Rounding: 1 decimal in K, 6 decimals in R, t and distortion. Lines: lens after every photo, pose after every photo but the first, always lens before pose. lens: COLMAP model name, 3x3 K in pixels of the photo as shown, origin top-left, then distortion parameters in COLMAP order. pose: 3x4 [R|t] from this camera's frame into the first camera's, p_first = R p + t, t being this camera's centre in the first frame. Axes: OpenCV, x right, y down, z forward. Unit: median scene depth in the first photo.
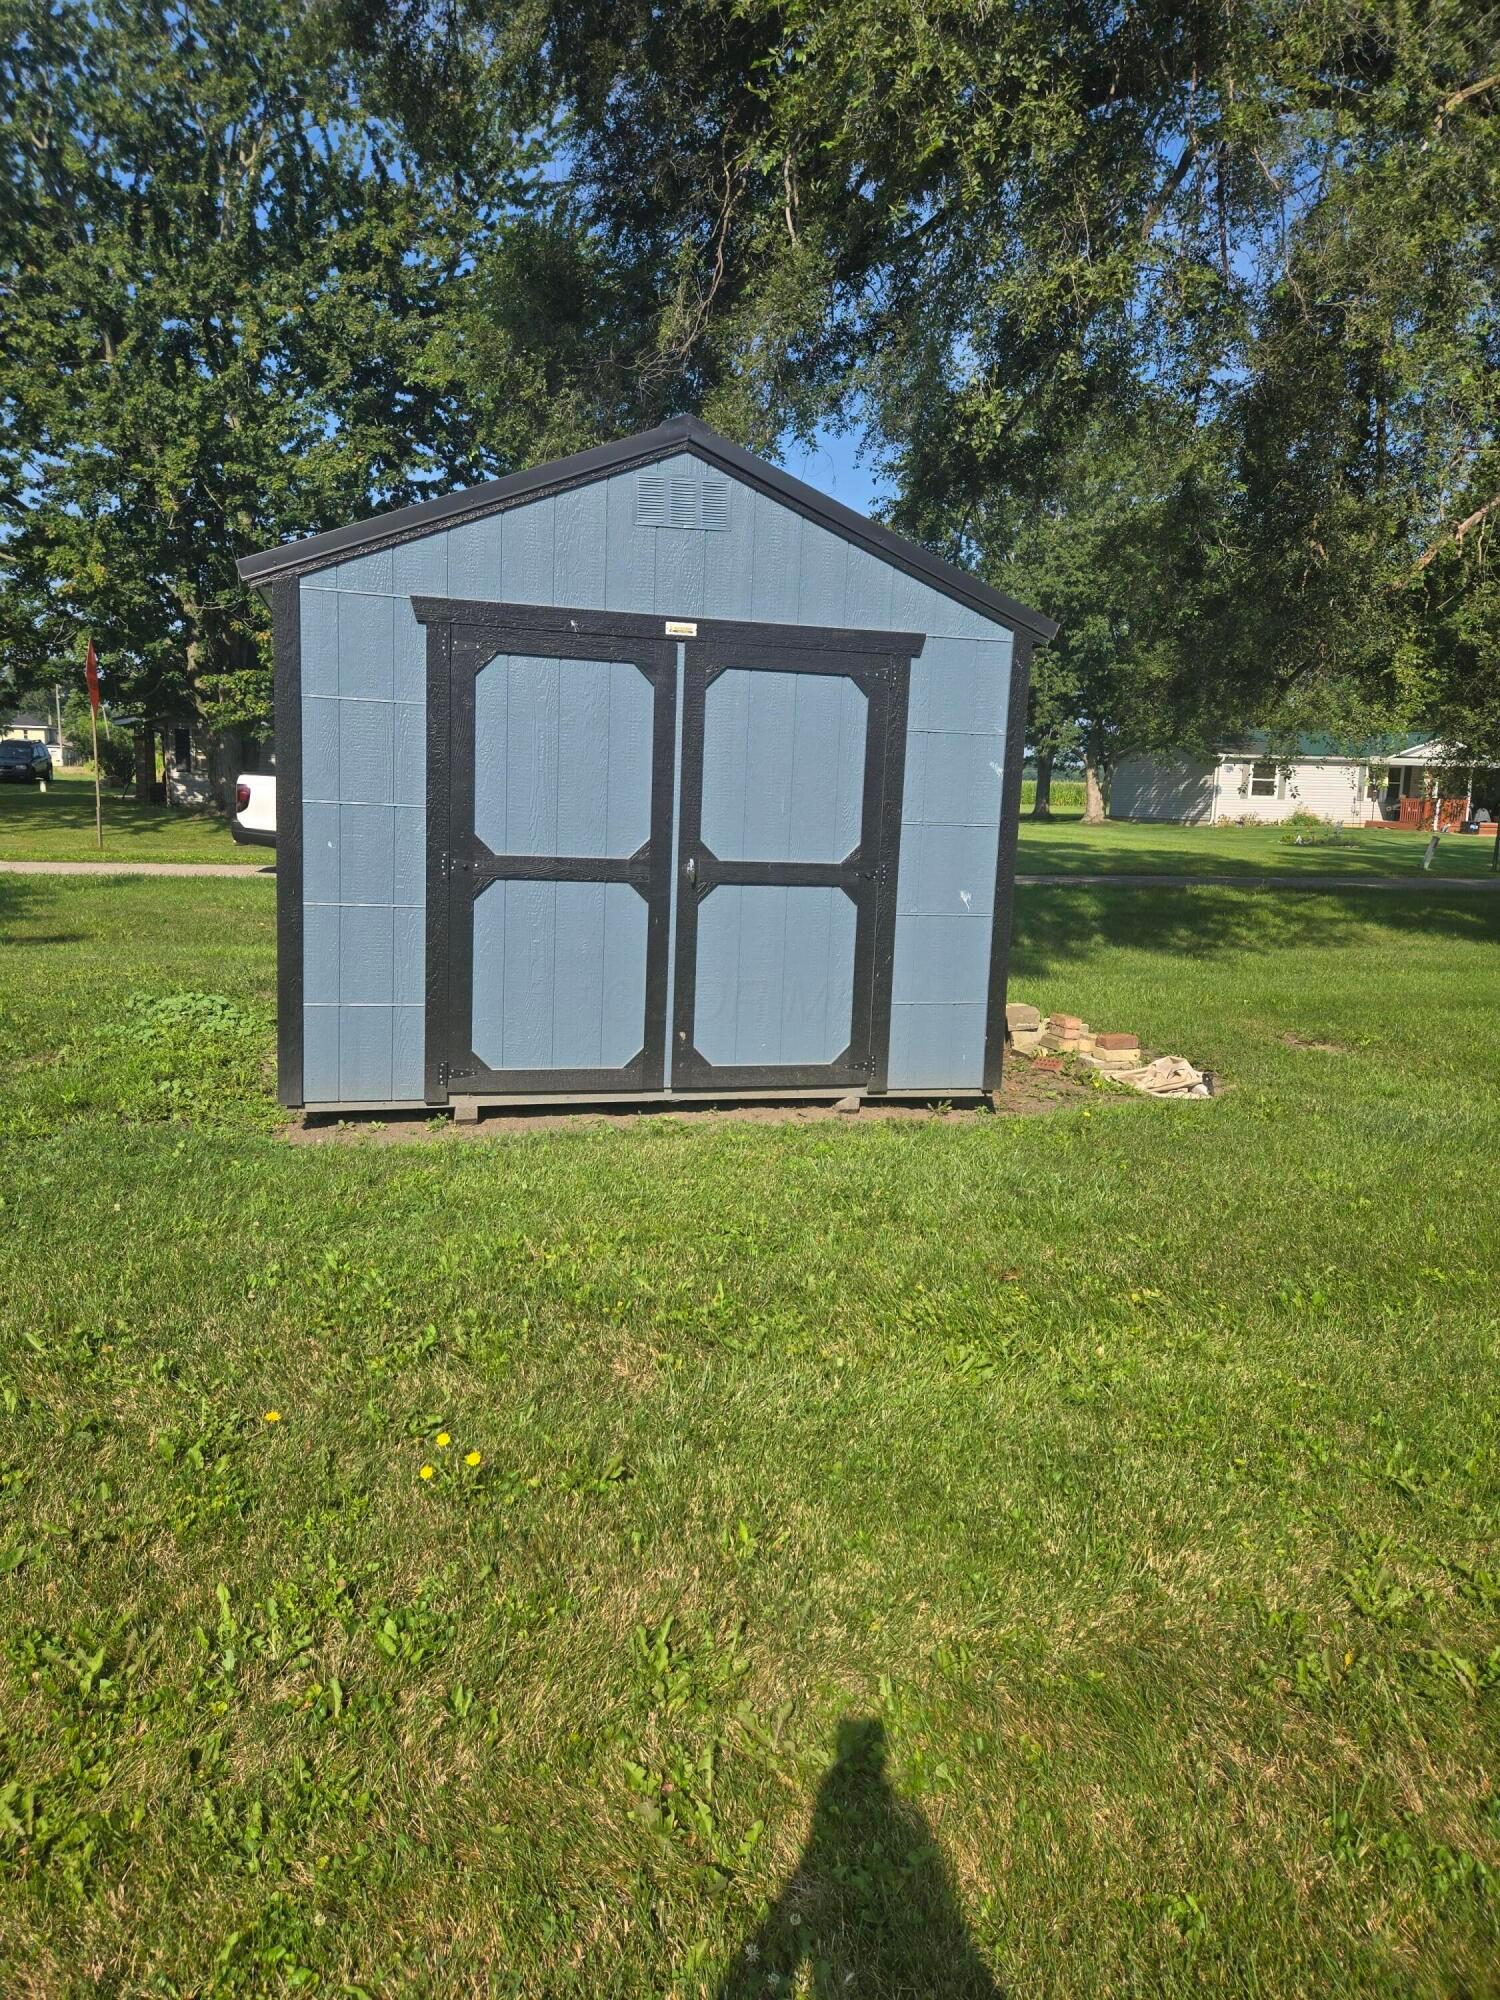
lens RADIAL K [[1344.3, 0, 750.0], [0, 1344.3, 1000.0], [0, 0, 1]] dist [0.064103, -0.062042]
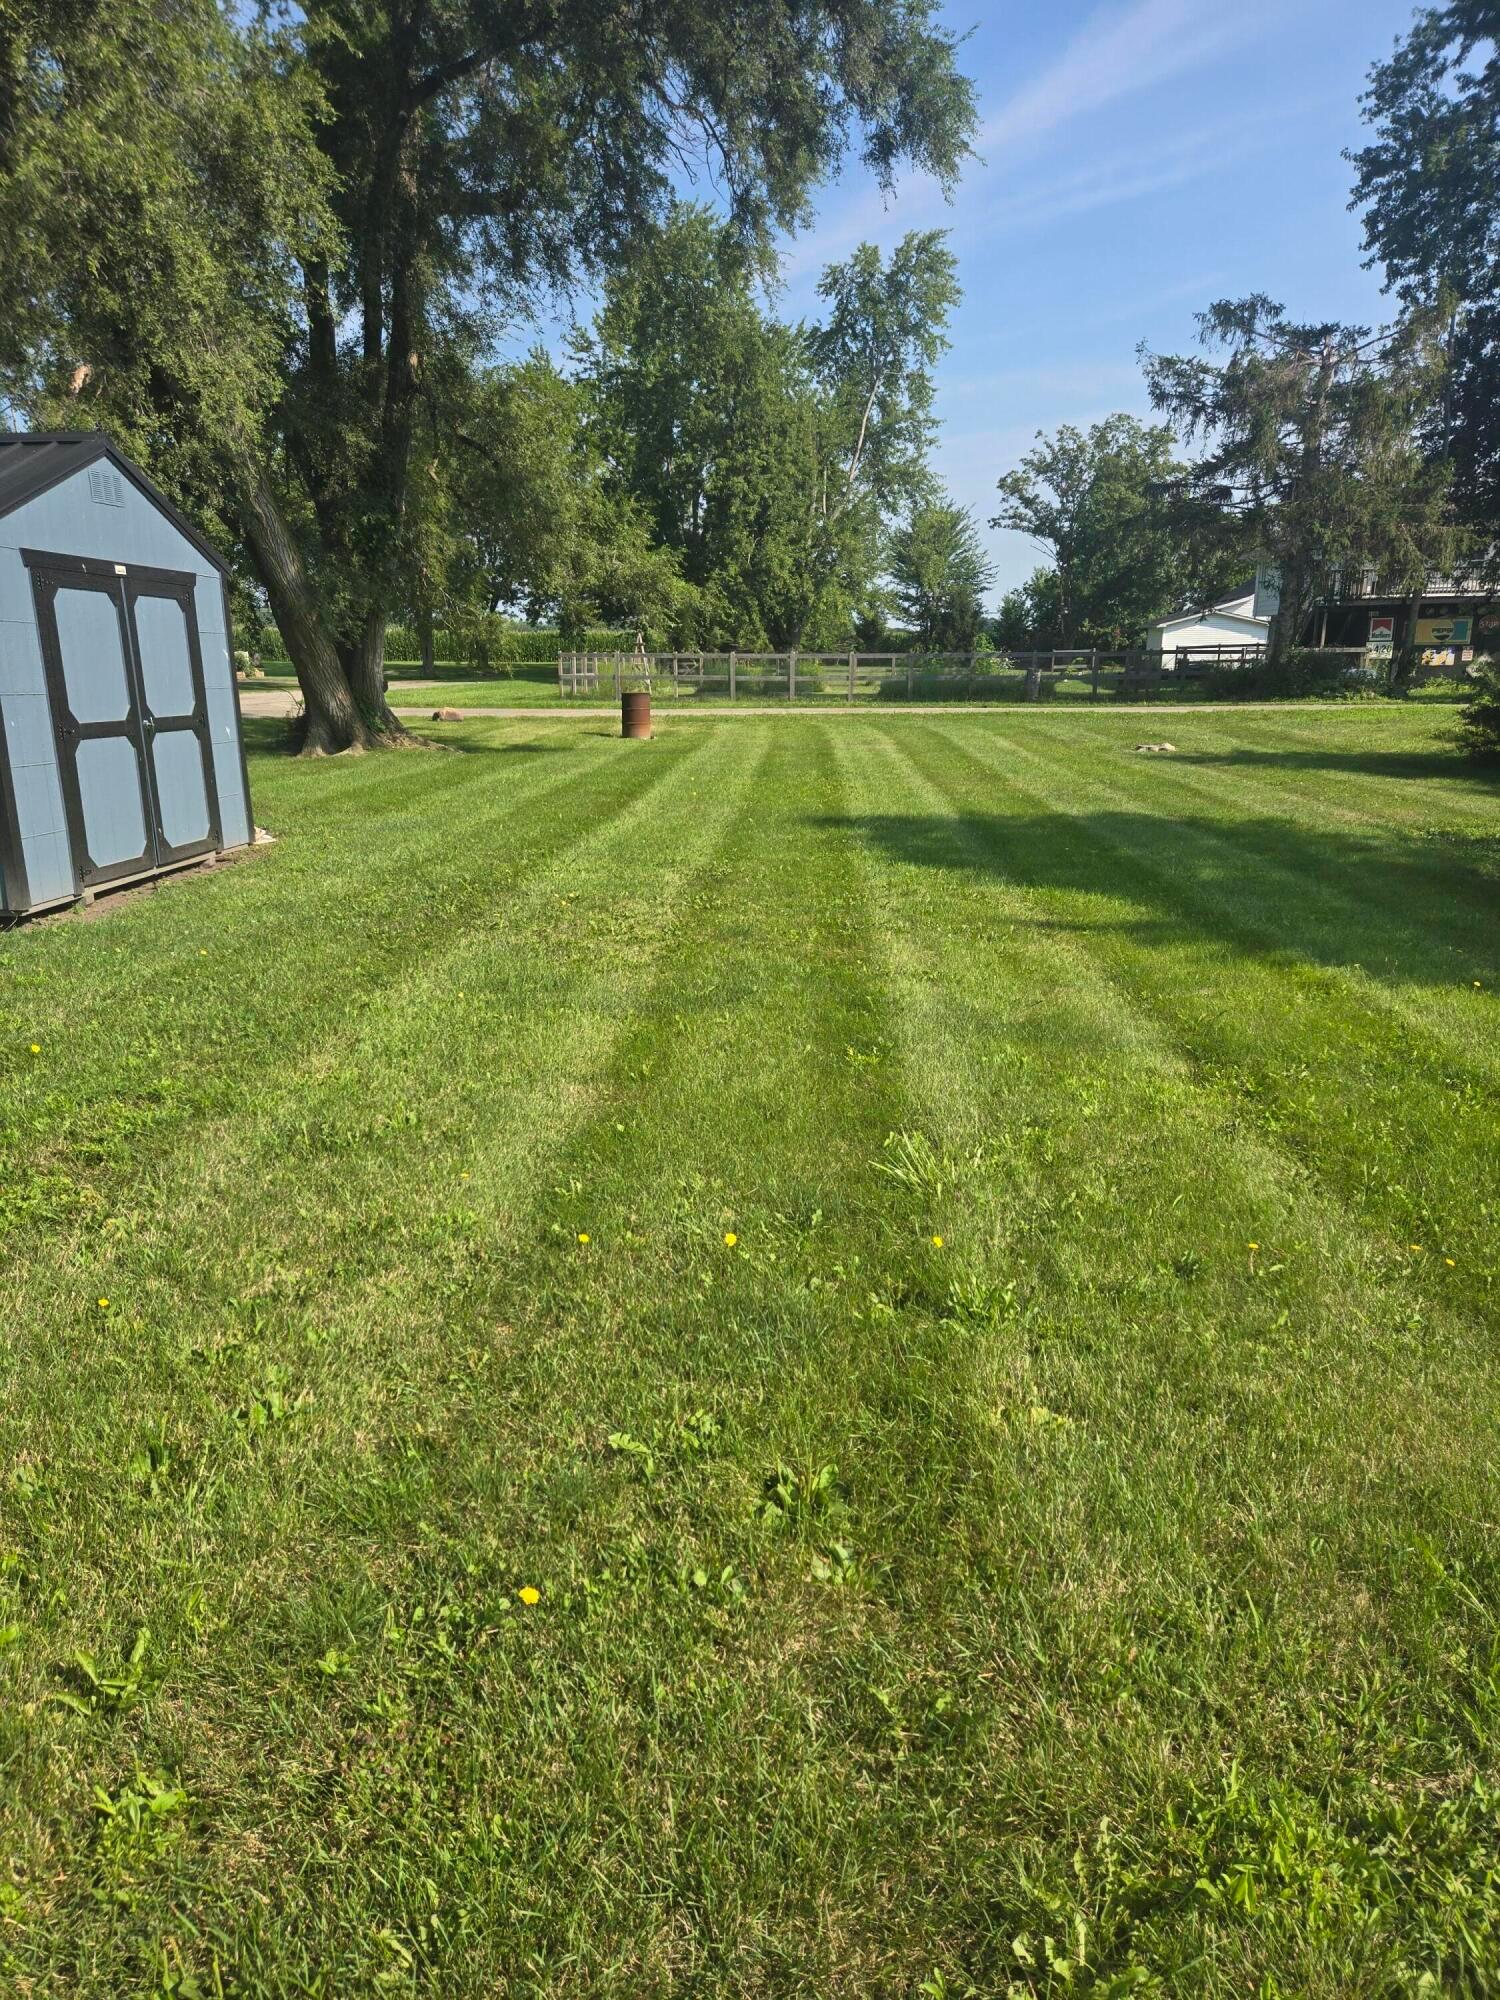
lens RADIAL K [[1344.3, 0, 750.0], [0, 1344.3, 1000.0], [0, 0, 1]] dist [0.064103, -0.062042]
pose [[0.330318, -0.265420, 0.905782, -1.370634], [0.173360, 0.960383, 0.218199, -0.010479], [-0.927812, 0.084952, 0.363245, -0.221890]]
